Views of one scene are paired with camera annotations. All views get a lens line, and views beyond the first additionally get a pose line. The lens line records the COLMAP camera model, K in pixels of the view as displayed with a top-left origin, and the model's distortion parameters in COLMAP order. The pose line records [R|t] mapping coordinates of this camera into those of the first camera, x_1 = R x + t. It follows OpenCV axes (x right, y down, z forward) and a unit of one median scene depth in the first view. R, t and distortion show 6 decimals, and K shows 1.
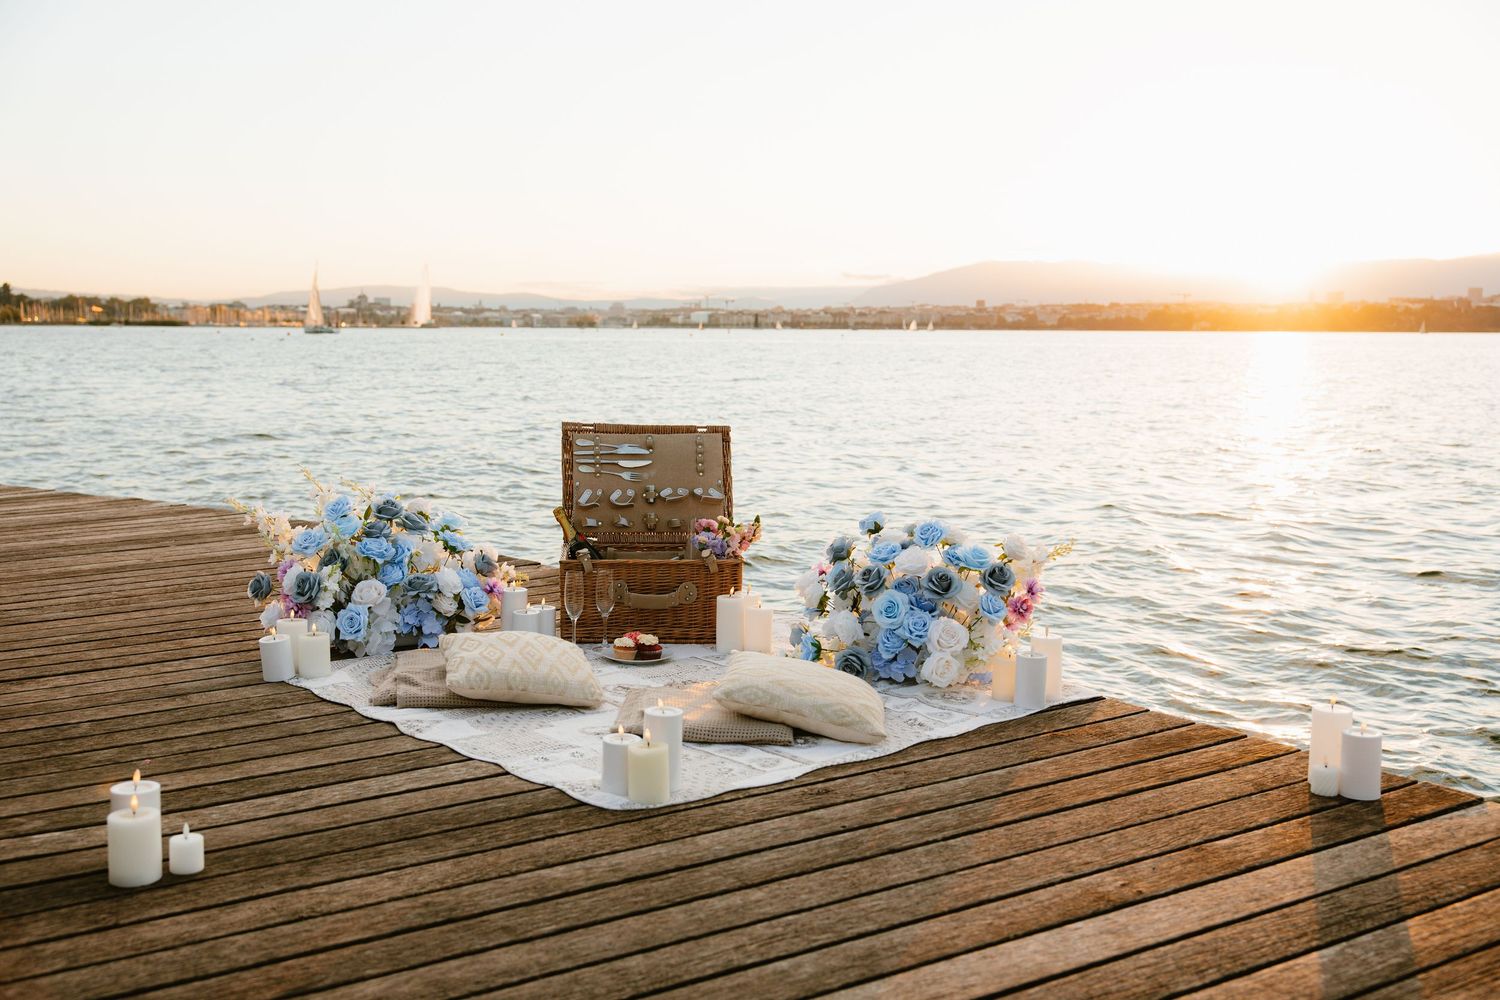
lens RADIAL K [[1498.5, 0, 750.0], [0, 1498.5, 500.0], [0, 0, 1]] dist [0.007501, -0.003537]
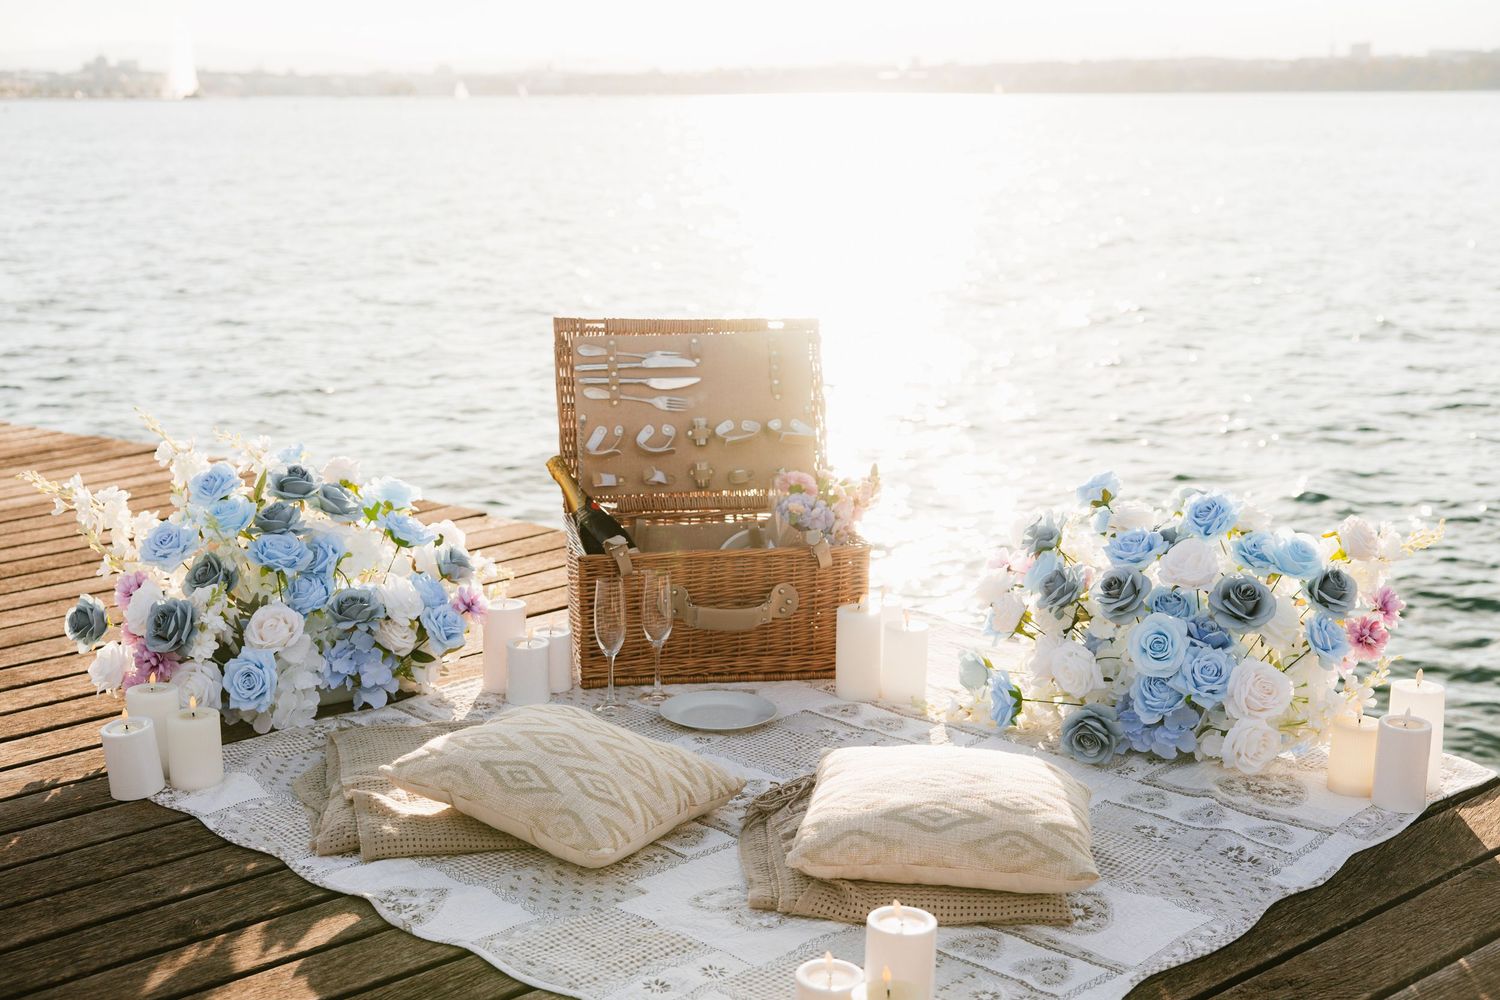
lens RADIAL K [[1908.9, 0, 750.0], [0, 1908.9, 500.0], [0, 0, 1]] dist [0.003685, 0.057005]
pose [[0.997566, -0.023584, 0.065613, -0.110852], [0.017263, 0.995299, 0.095295, -0.057275], [-0.067552, -0.093930, 0.993284, 0.228553]]
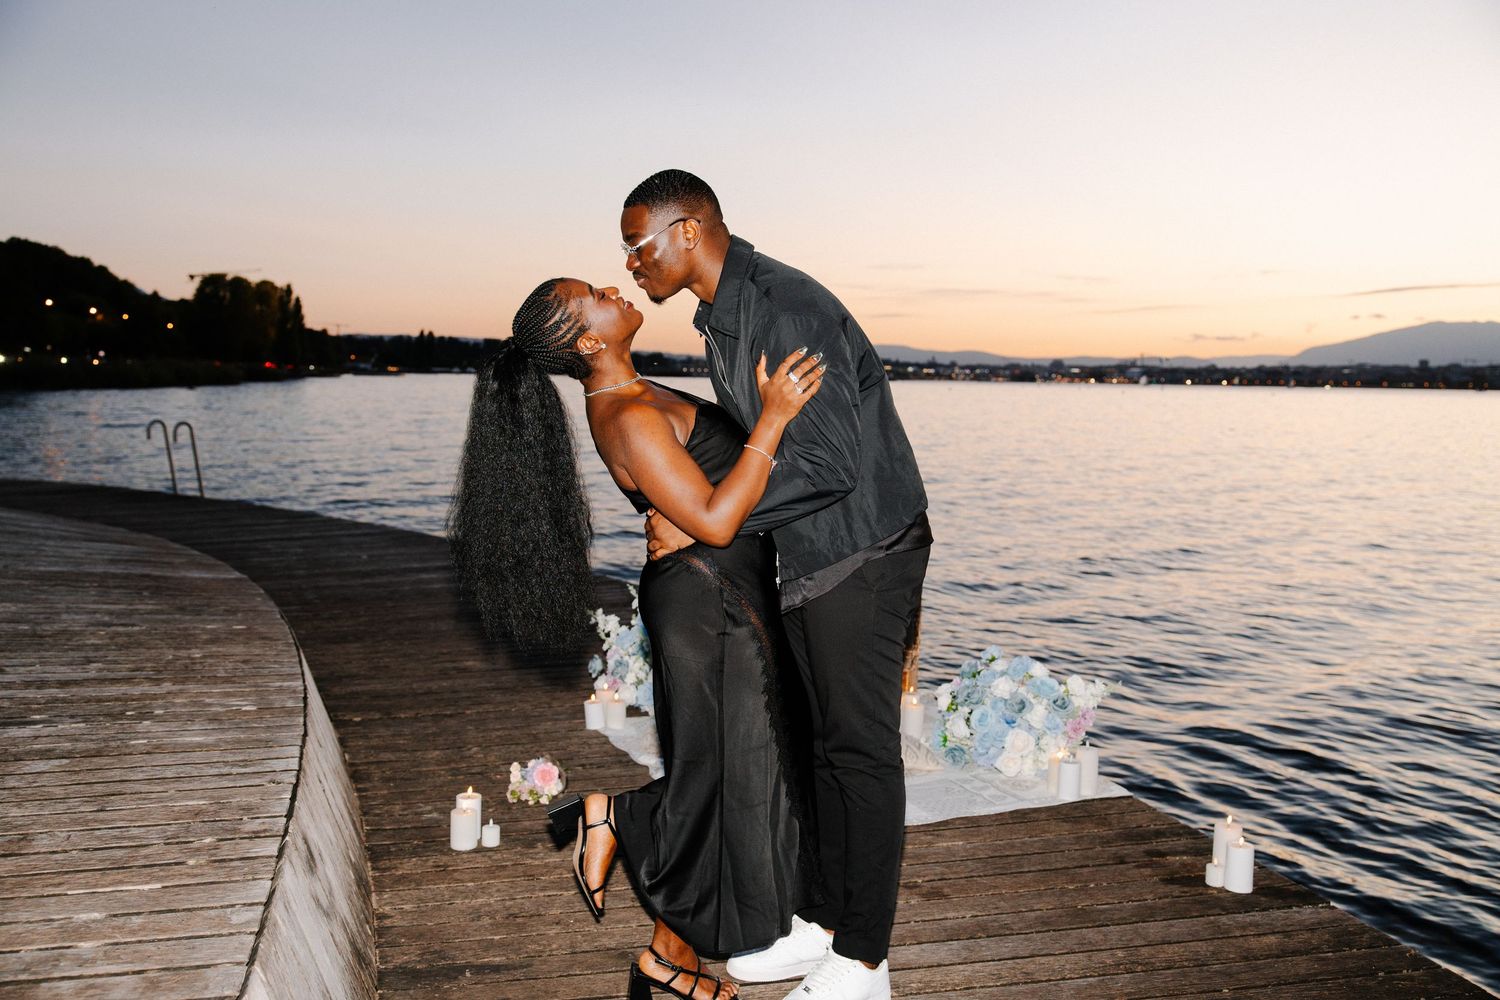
lens RADIAL K [[1341.7, 0, 750.0], [0, 1341.7, 500.0], [0, 0, 1]] dist [0.002588, -0.000254]
pose [[0.950486, 0.040453, -0.308123, 0.249475], [-0.047787, 0.998725, -0.016290, -0.098626], [0.307071, 0.030207, 0.951207, -0.287717]]
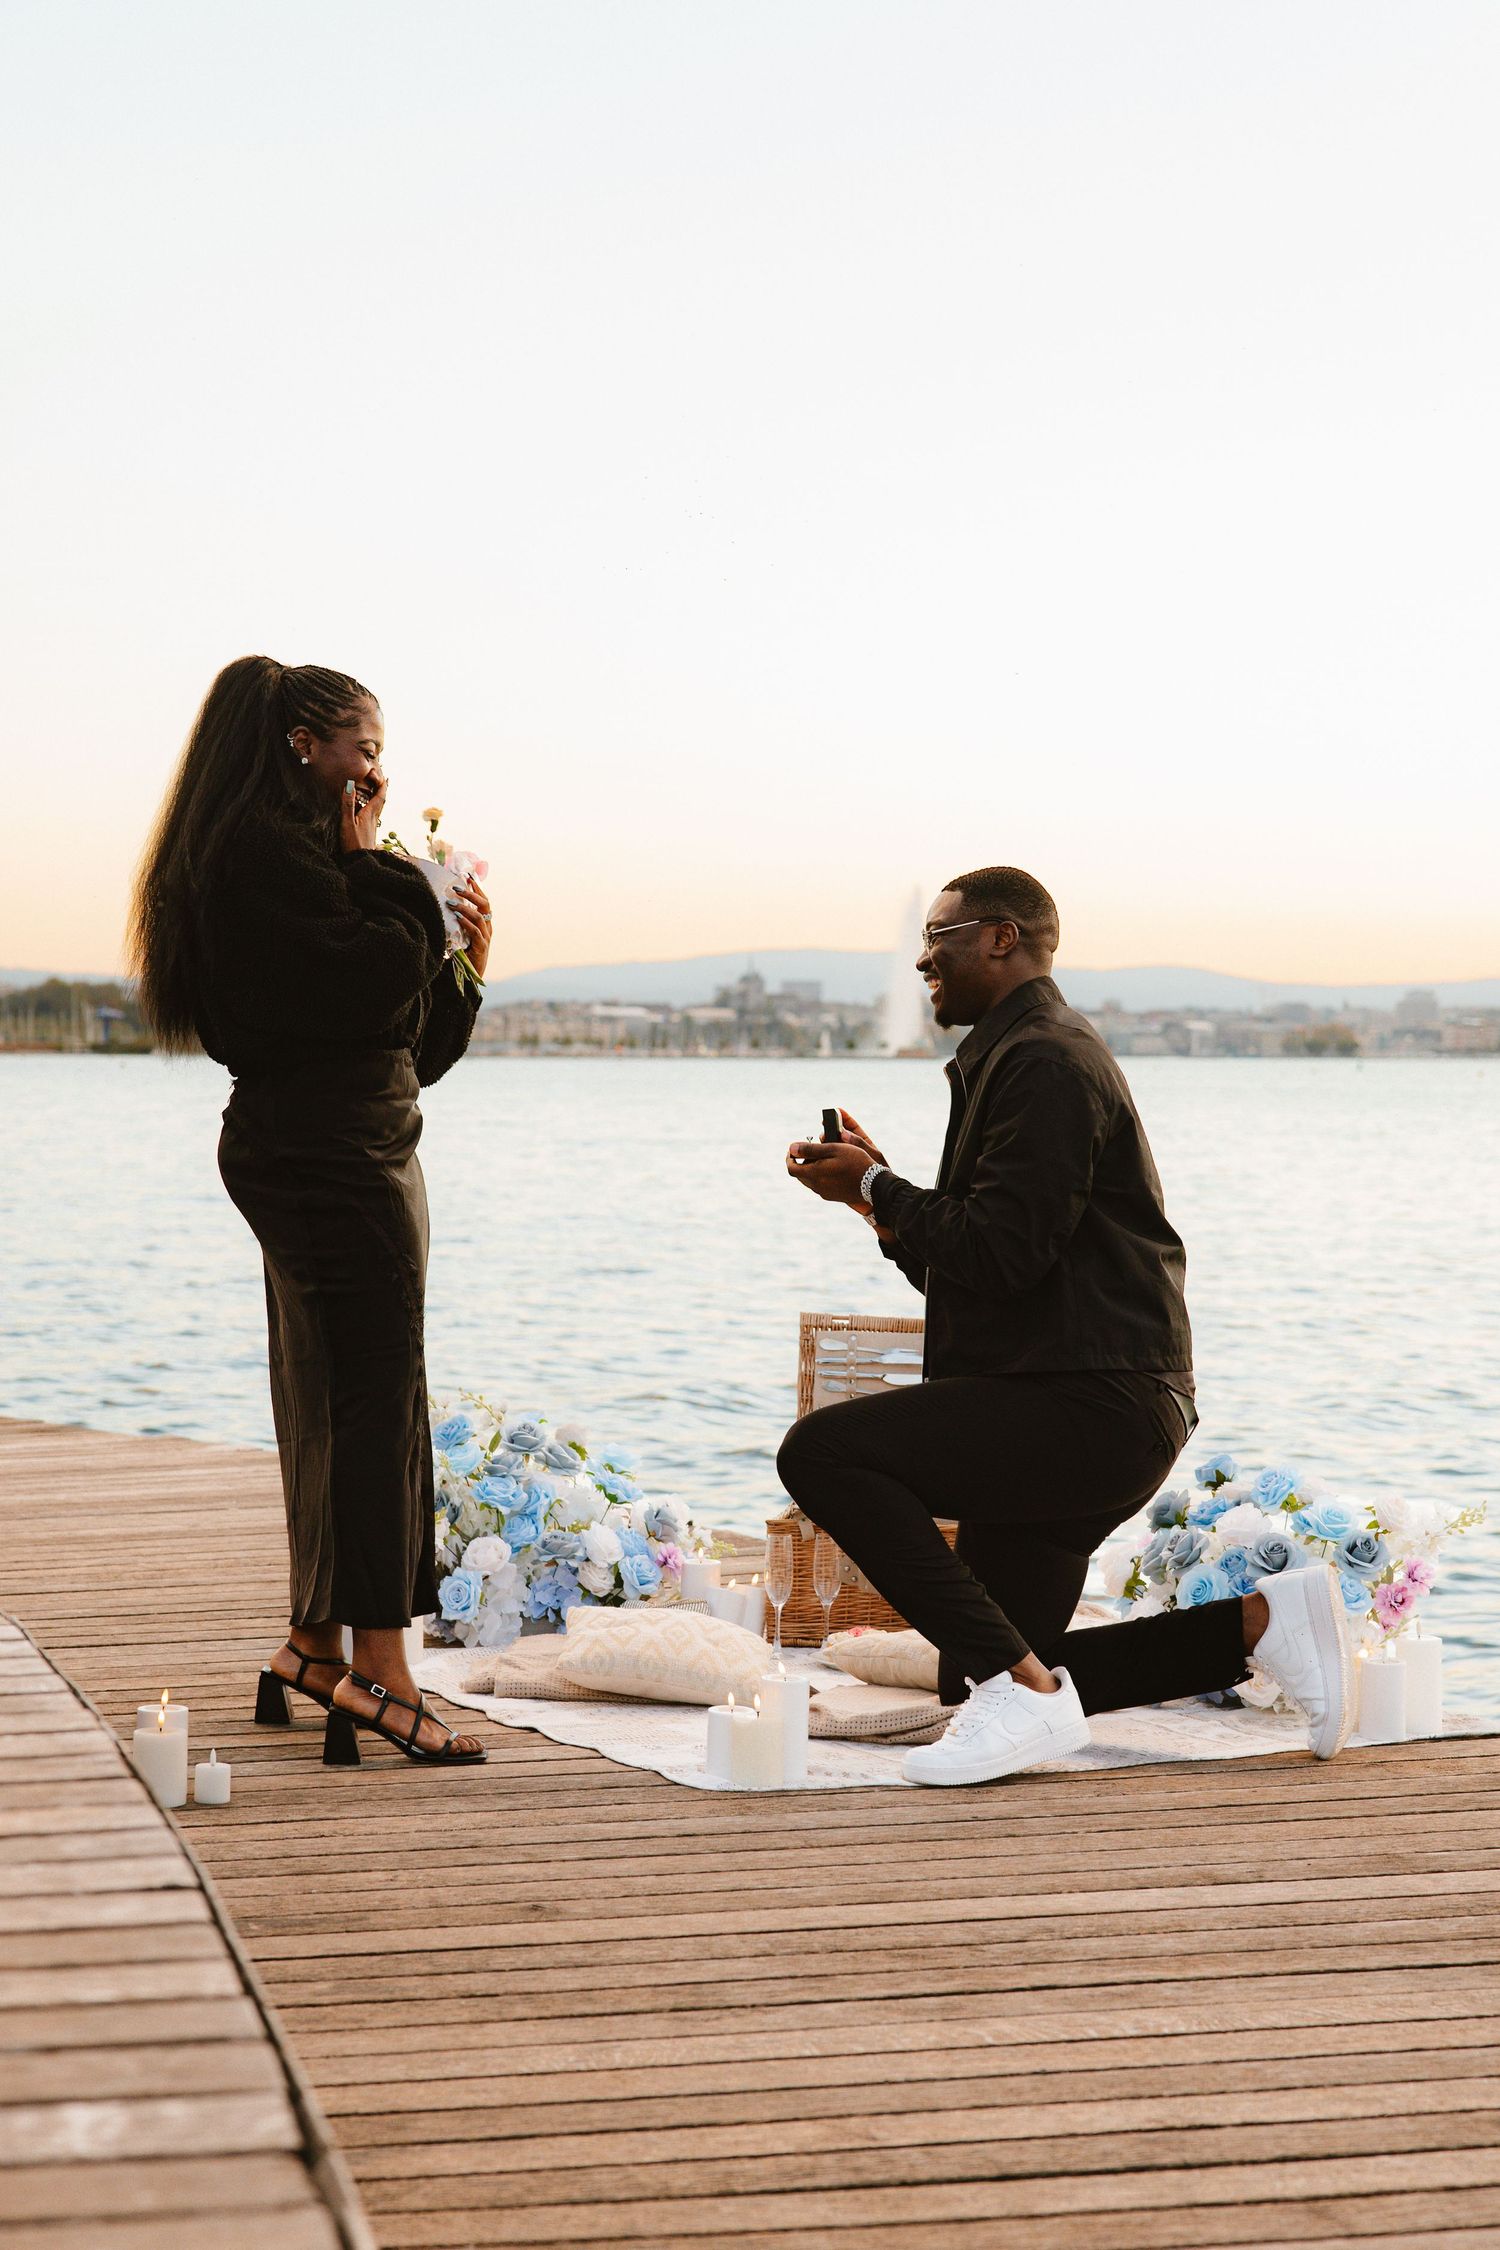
lens RADIAL K [[4119.4, 0, 750.0], [0, 4119.4, 1125.0], [0, 0, 1]] dist [0.012408, -0.002089]
pose [[0.967988, 0.003666, -0.250970, 0.335448], [-0.027973, 0.995240, -0.093353, 0.037935], [0.249433, 0.097385, 0.963483, -0.809800]]
